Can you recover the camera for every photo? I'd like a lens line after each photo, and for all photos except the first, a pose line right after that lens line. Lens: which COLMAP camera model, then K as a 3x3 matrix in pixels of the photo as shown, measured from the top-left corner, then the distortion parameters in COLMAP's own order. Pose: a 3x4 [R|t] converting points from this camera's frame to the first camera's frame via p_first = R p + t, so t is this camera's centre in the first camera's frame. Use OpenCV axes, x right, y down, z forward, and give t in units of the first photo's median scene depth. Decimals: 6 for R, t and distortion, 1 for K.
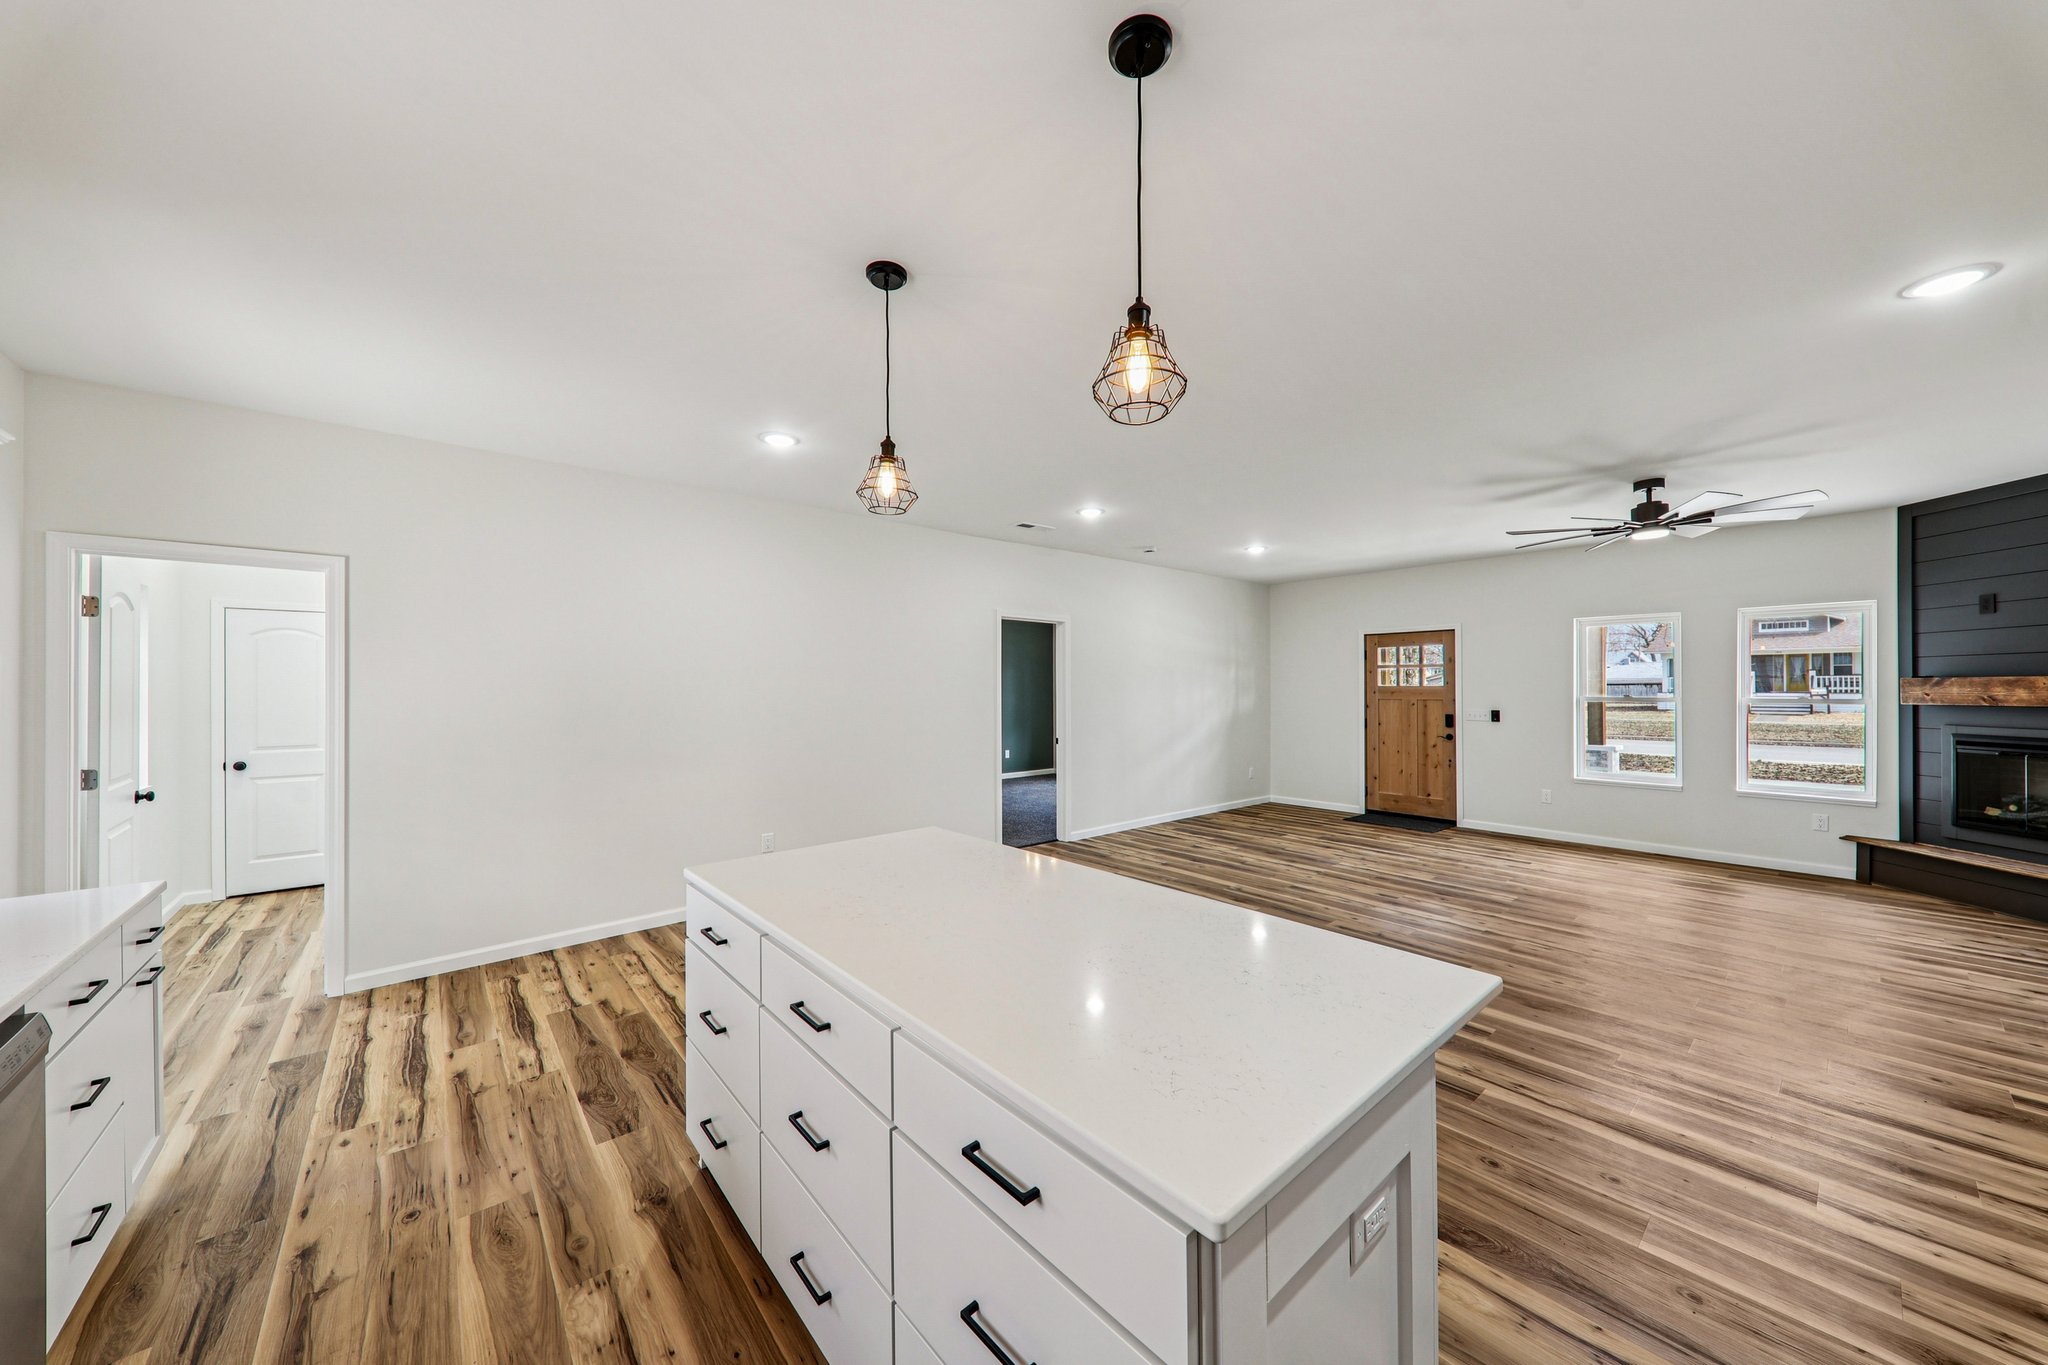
lens RADIAL K [[703.8, 0, 1020.2], [0, 703.8, 687.7], [0, 0, 1]] dist [0.014128, -0.005730]
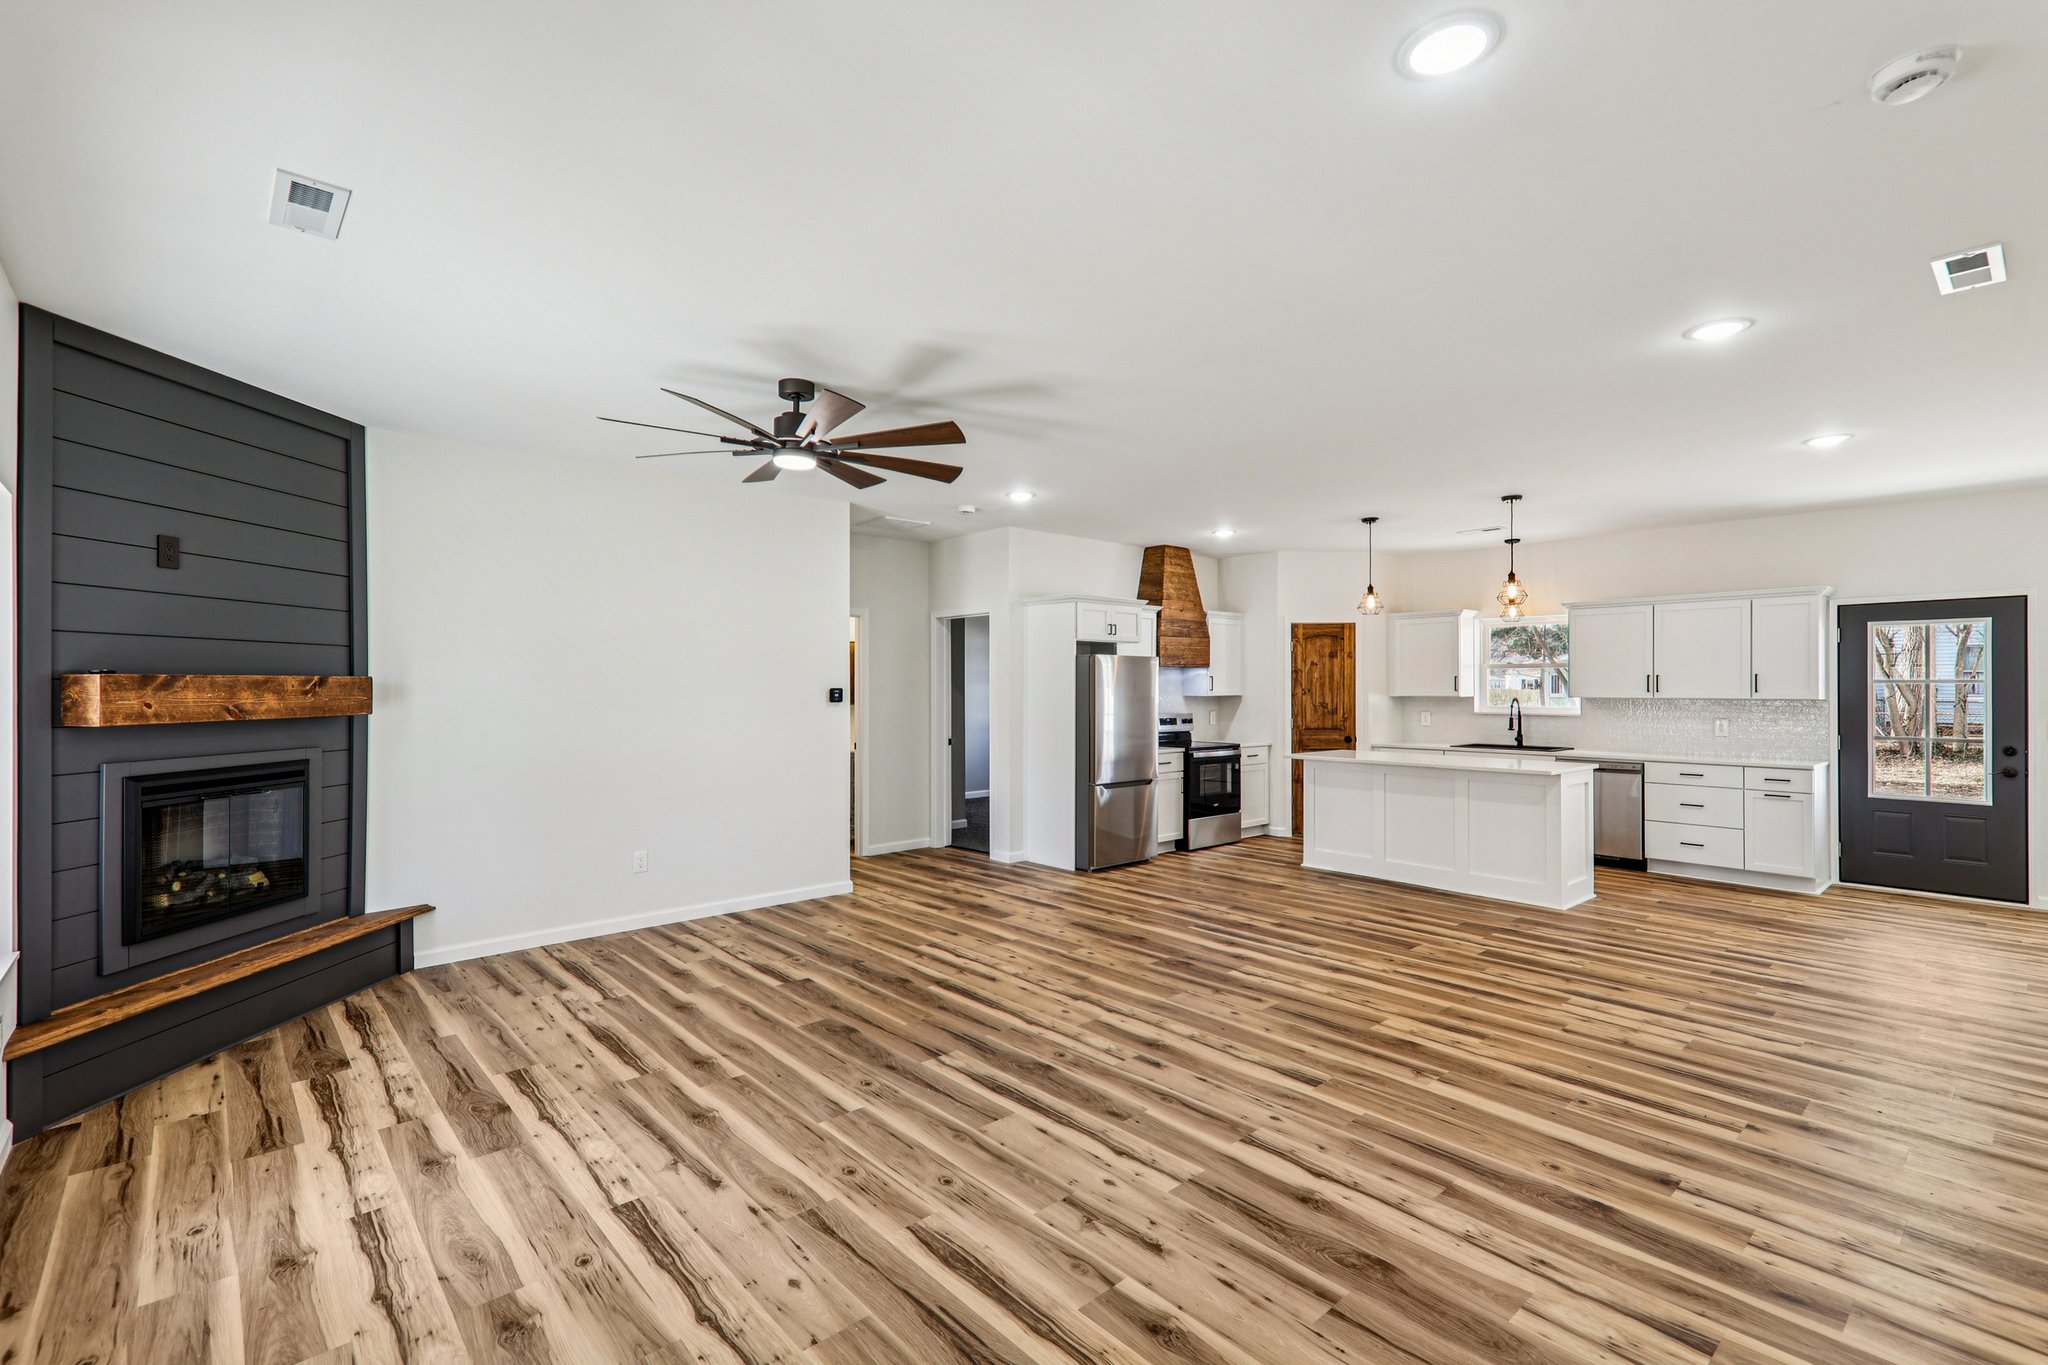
lens RADIAL K [[915.3, 0, 1024.0], [0, 915.3, 682.5], [0, 0, 1]] dist [0.035615, -0.009977]
pose [[-0.999553, 0.004995, -0.029492, 0.648060], [0.005097, 0.999981, -0.003383, -0.002170], [0.029475, -0.003532, -0.999559, 1.749806]]
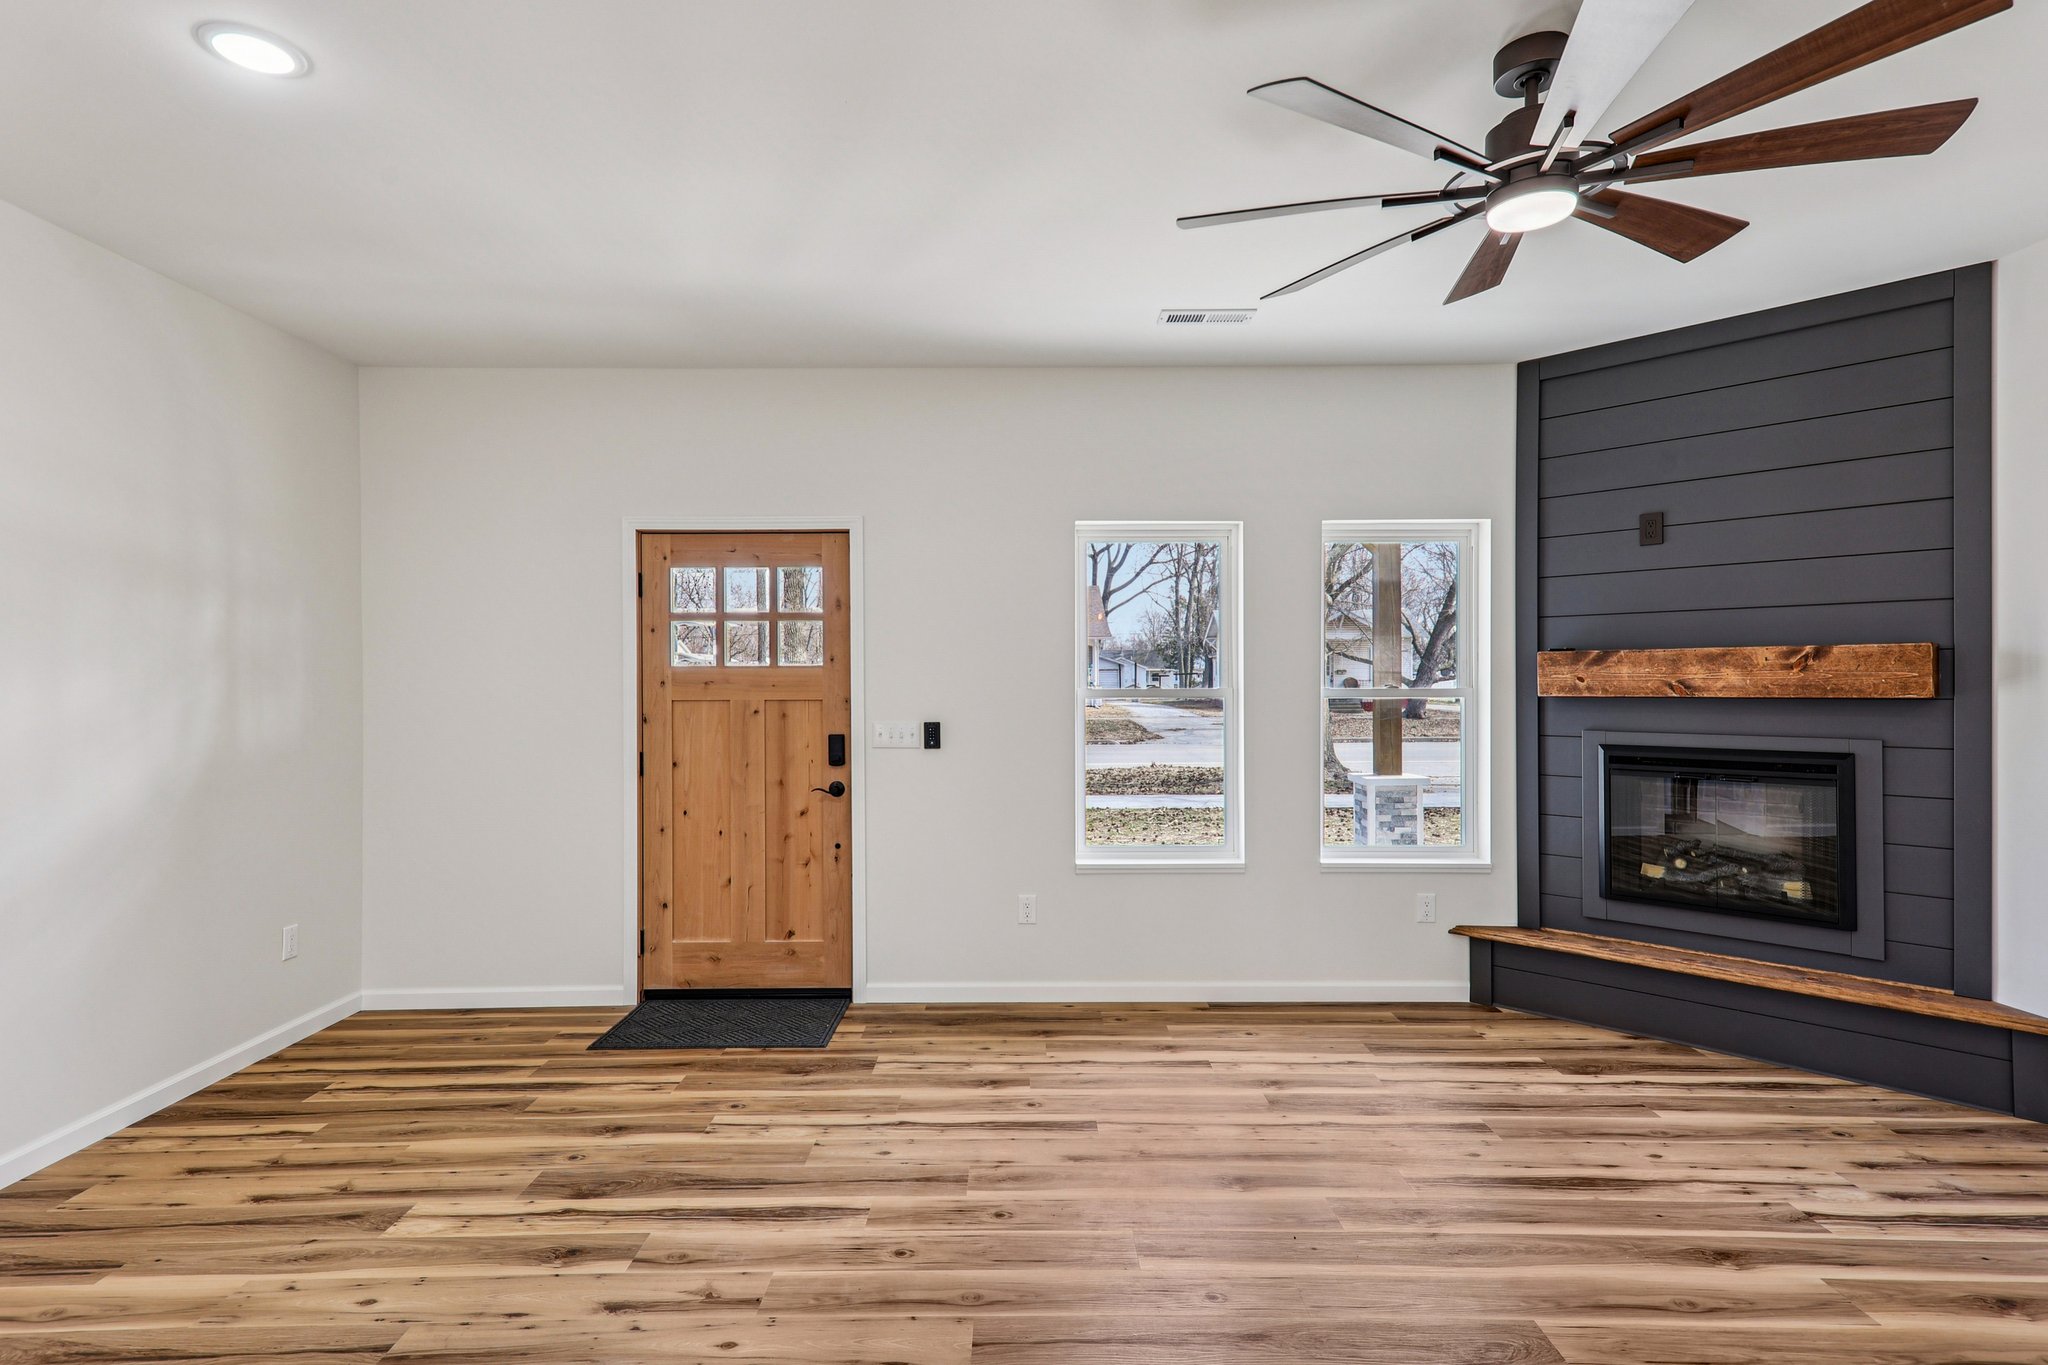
lens RADIAL K [[1056.1, 0, 1016.7], [0, 1056.1, 684.6], [0, 0, 1]] dist [0.029390, 0.000156]
pose [[0.646814, -0.002719, 0.762643, 0.309942], [0.002548, 0.999996, 0.001404, 0.011598], [-0.762643, 0.001035, 0.646818, 0.797008]]
